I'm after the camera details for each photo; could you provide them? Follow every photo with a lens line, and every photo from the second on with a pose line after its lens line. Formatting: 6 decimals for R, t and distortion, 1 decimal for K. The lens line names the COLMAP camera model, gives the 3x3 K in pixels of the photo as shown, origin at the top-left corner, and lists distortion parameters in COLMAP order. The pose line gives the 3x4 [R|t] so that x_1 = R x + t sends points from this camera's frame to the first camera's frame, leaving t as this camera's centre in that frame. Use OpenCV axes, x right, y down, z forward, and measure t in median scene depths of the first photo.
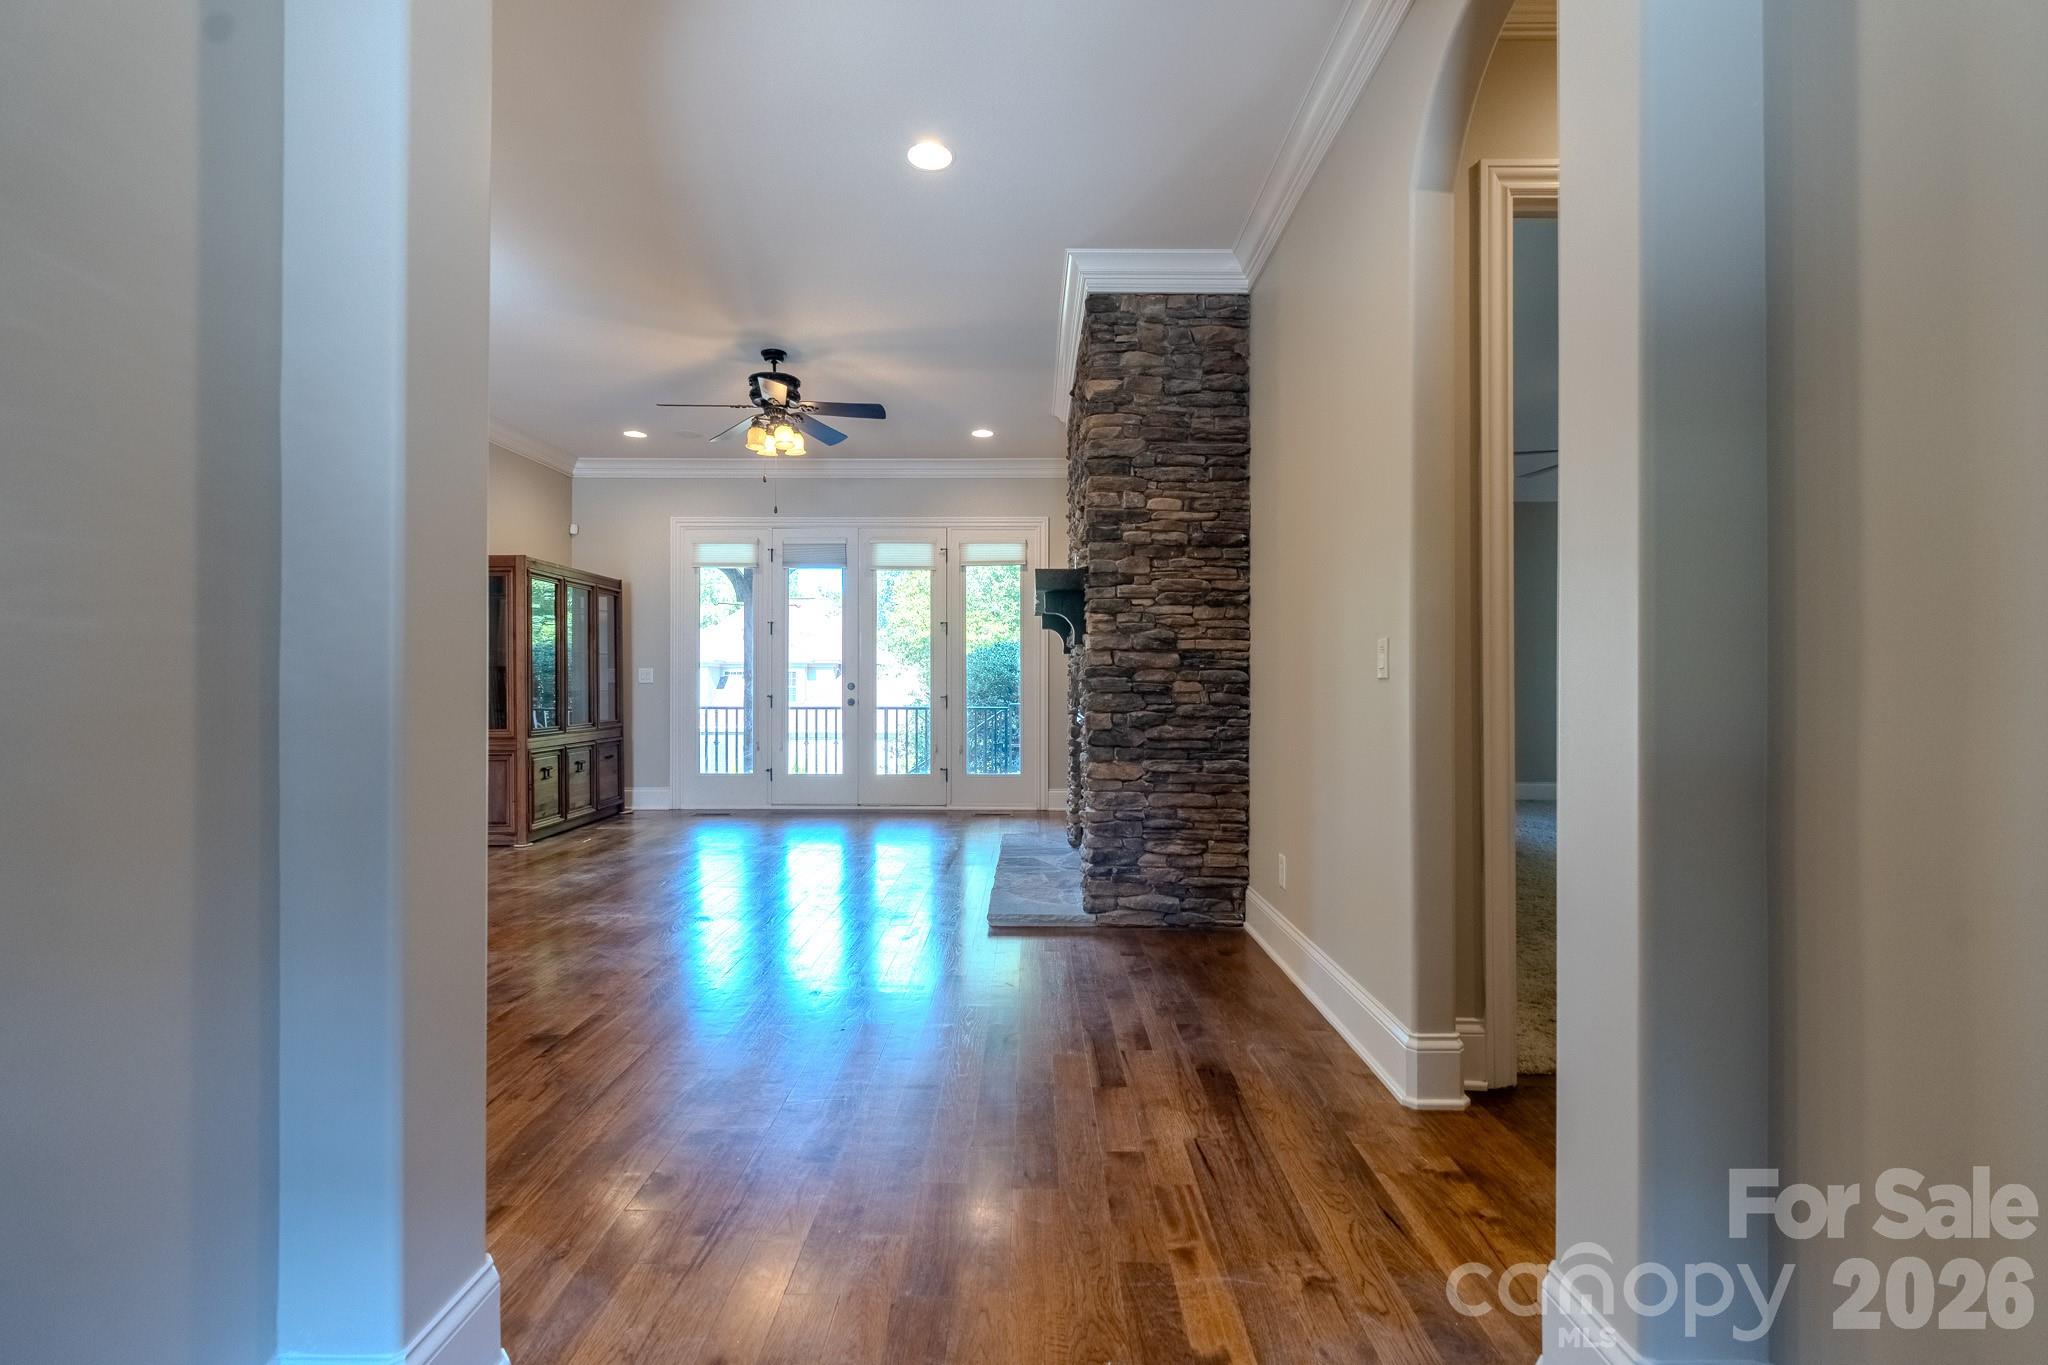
lens RADIAL K [[906.6, 0, 1024.0], [0, 906.6, 682.5], [0, 0, 1]] dist [0.000387, 0.000116]
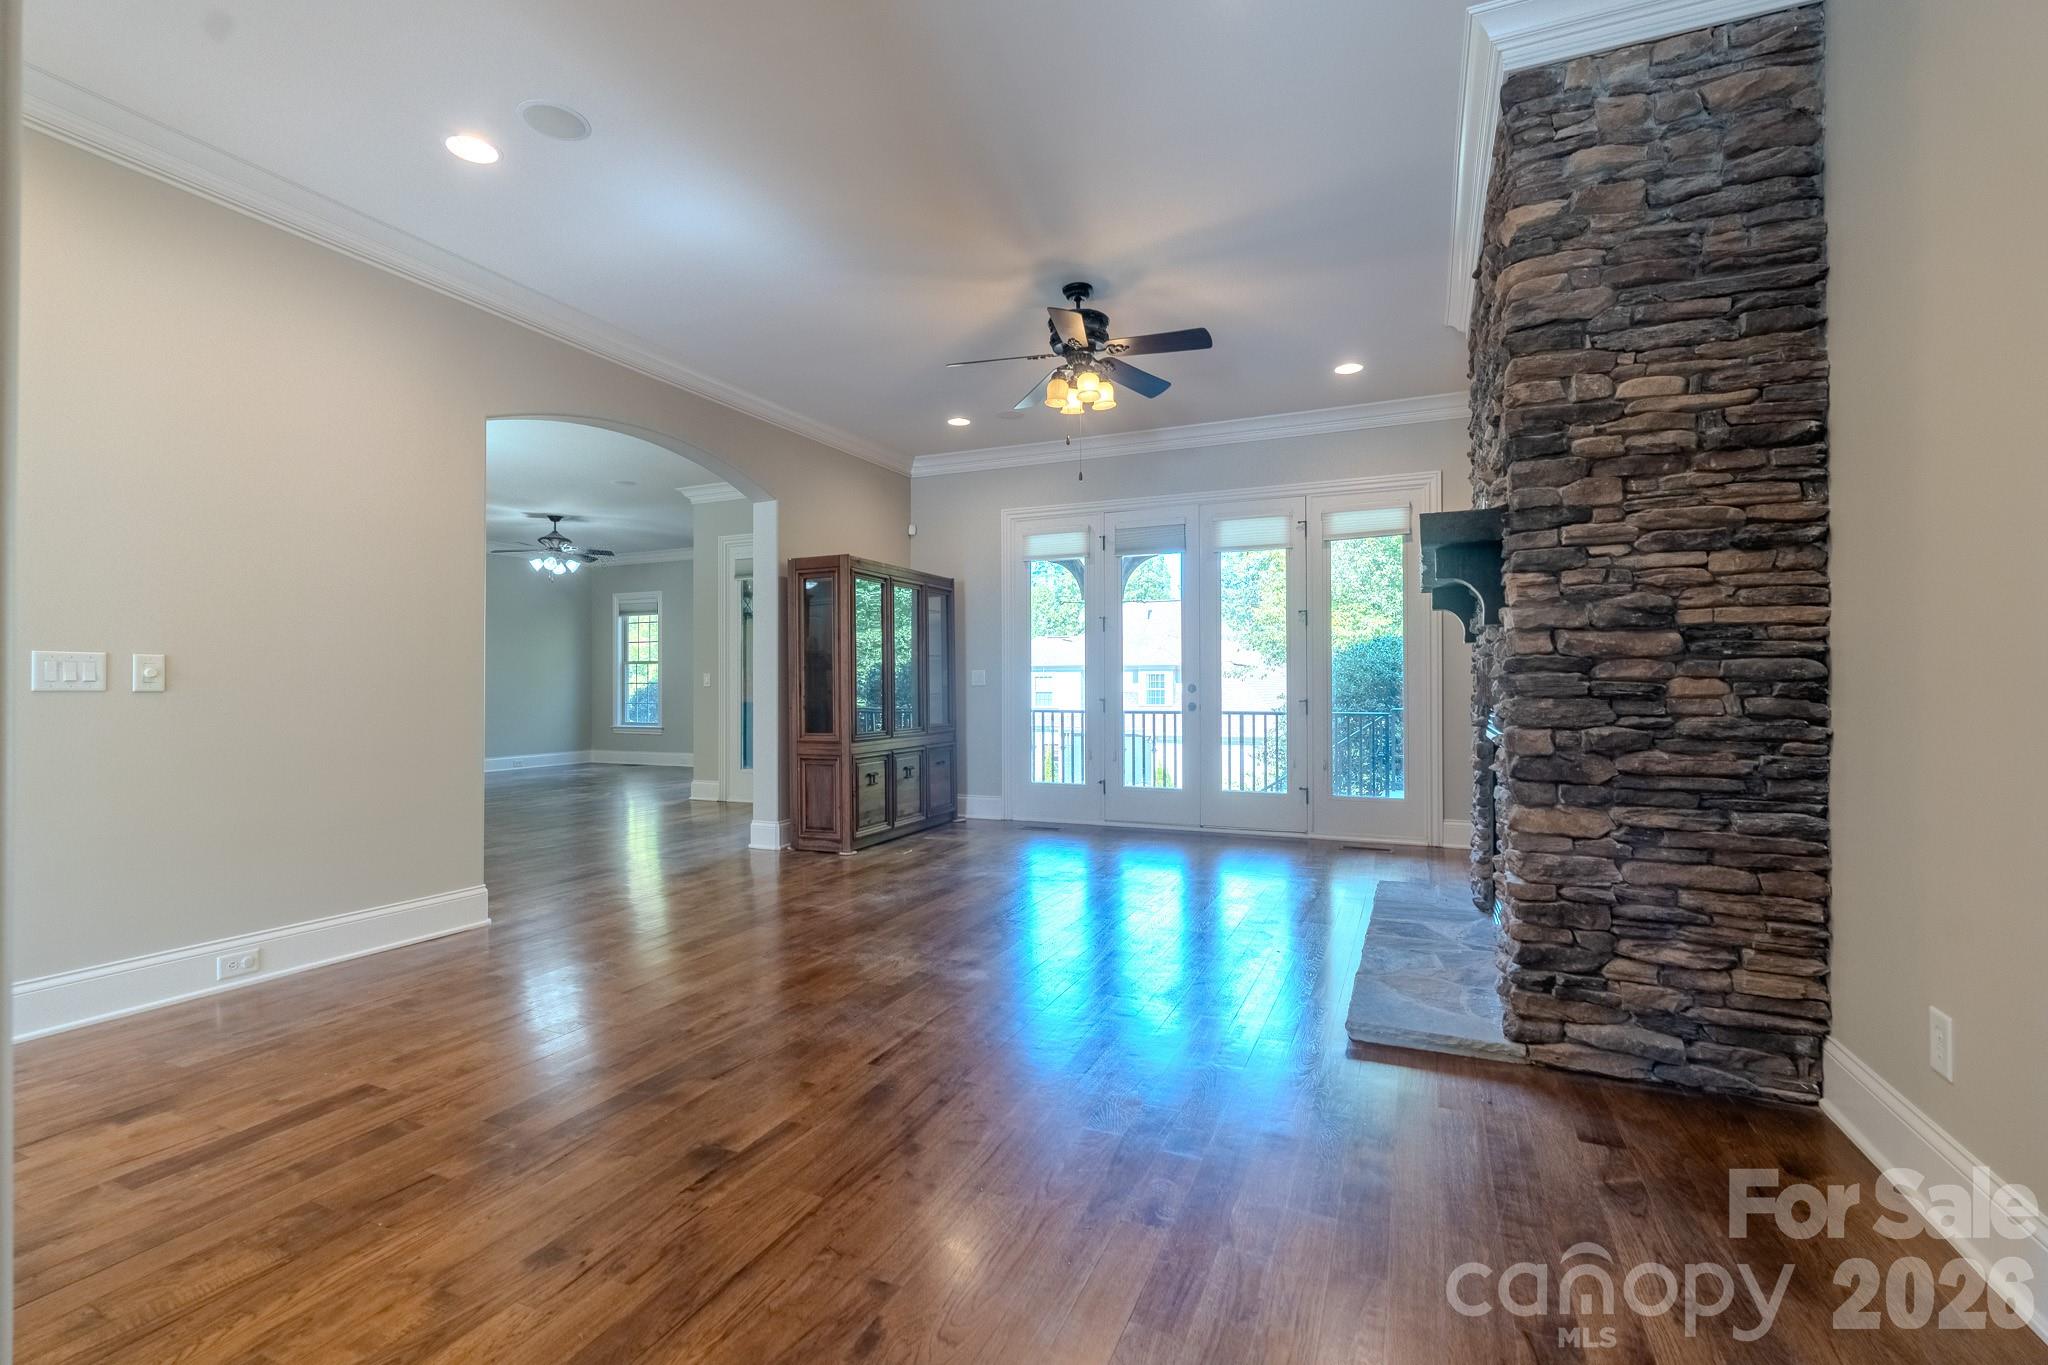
lens RADIAL K [[902.8, 0, 1027.6], [0, 902.8, 683.4], [0, 0, 1]] dist [-0.002683, 0.000157]
pose [[0.919287, -0.005383, -0.393550, 0.007986], [0.004799, 0.999985, -0.002468, 0.001614], [0.393558, 0.000380, 0.919300, 0.279755]]
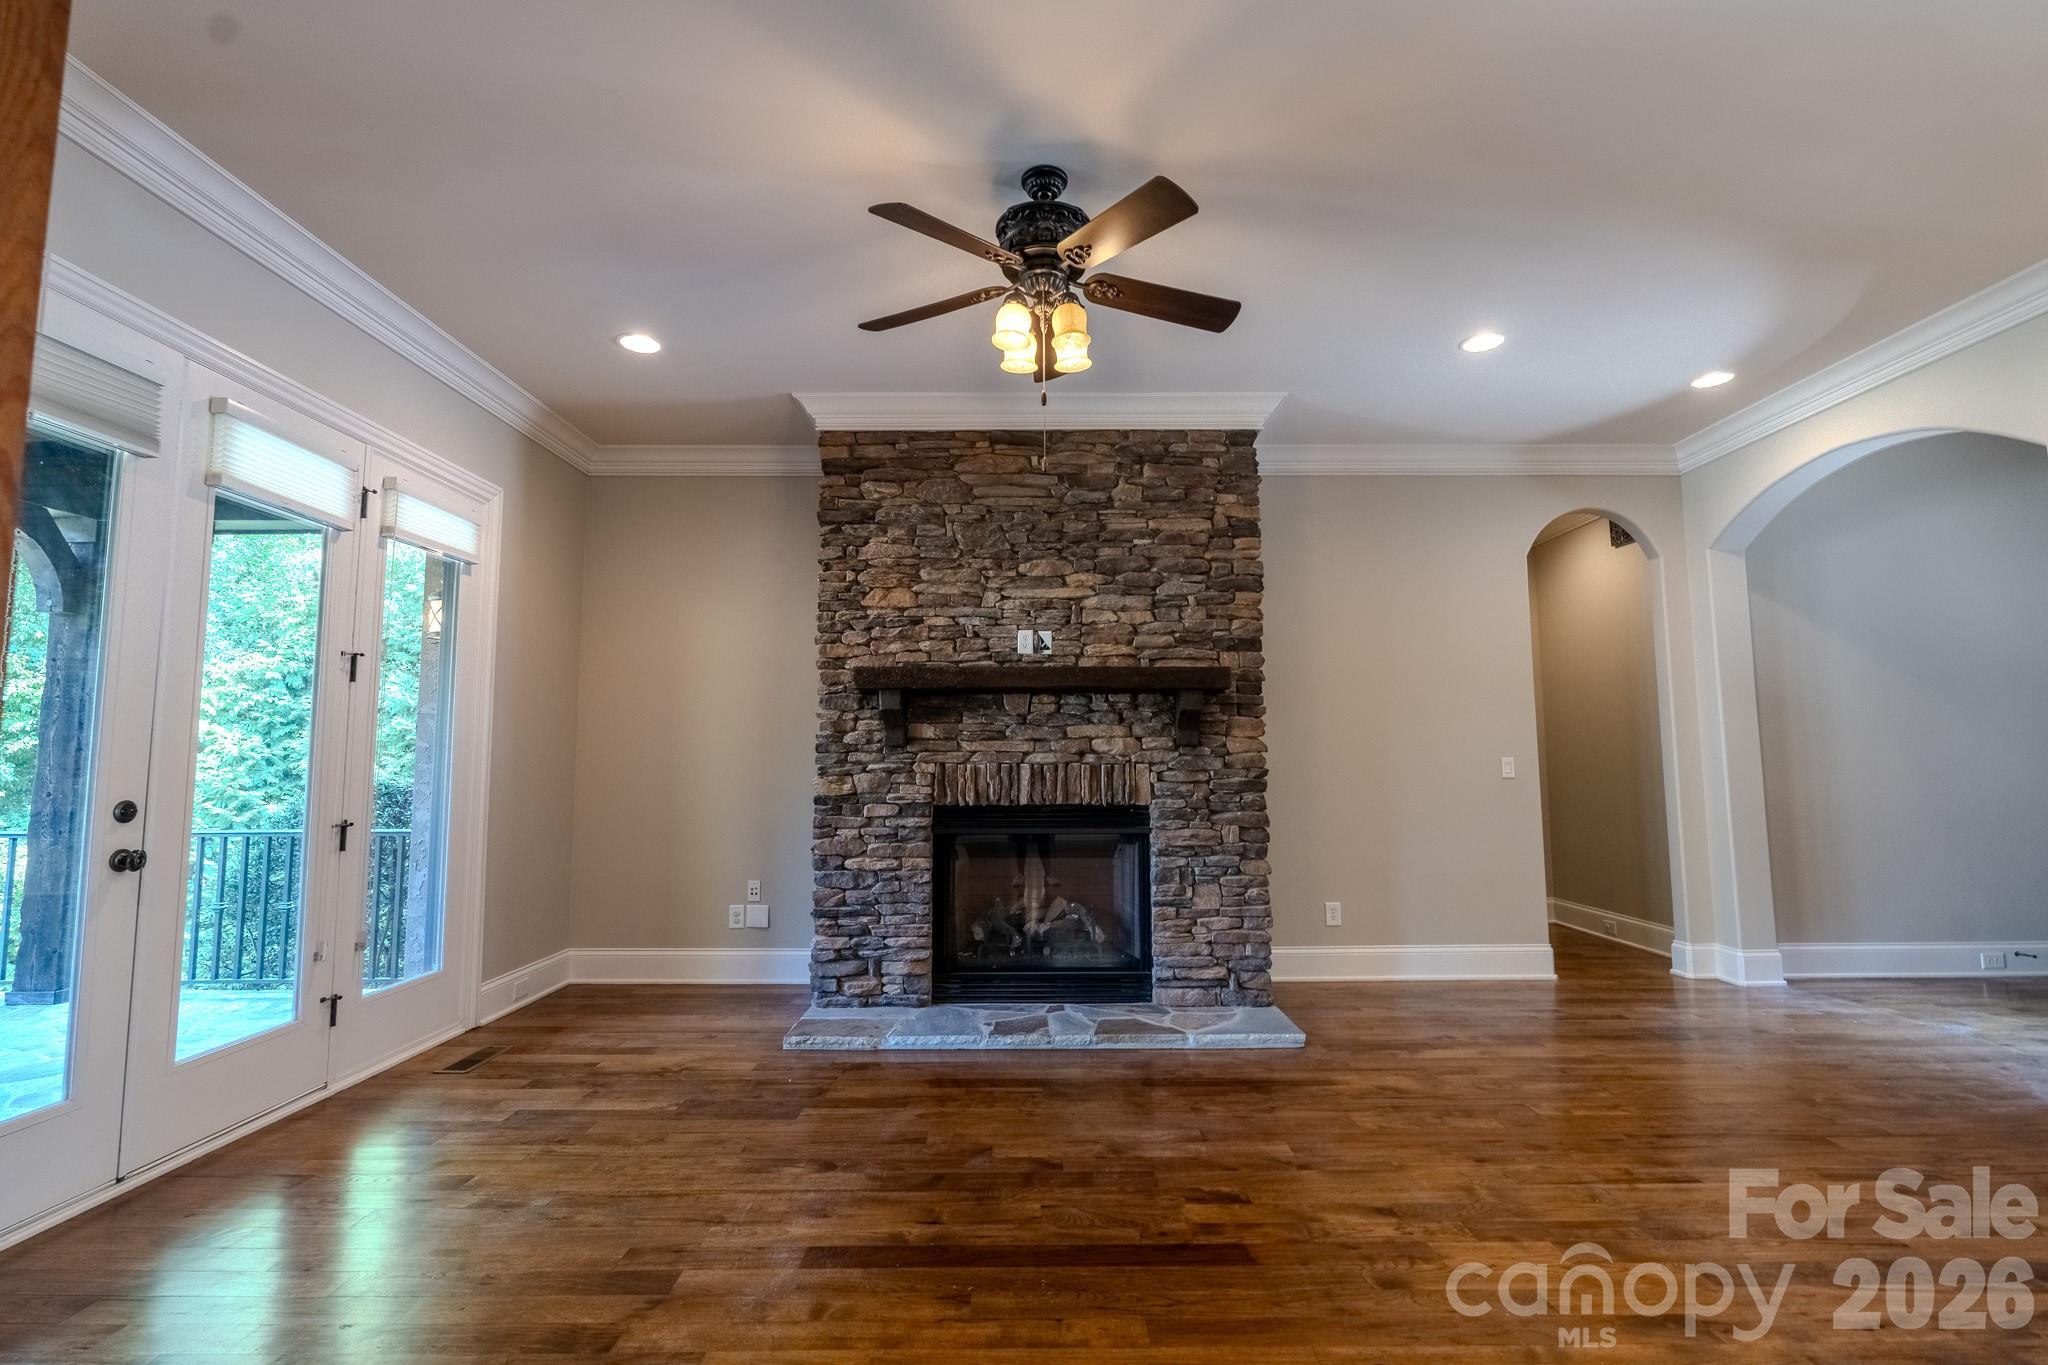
lens RADIAL K [[902.8, 0, 1027.6], [0, 902.8, 683.4], [0, 0, 1]] dist [-0.002683, 0.000157]
pose [[-0.007809, 0.089190, 0.995984, -0.994901], [0.002854, 0.996012, -0.089171, -0.023164], [-0.999965, 0.002146, -0.008032, 1.291618]]
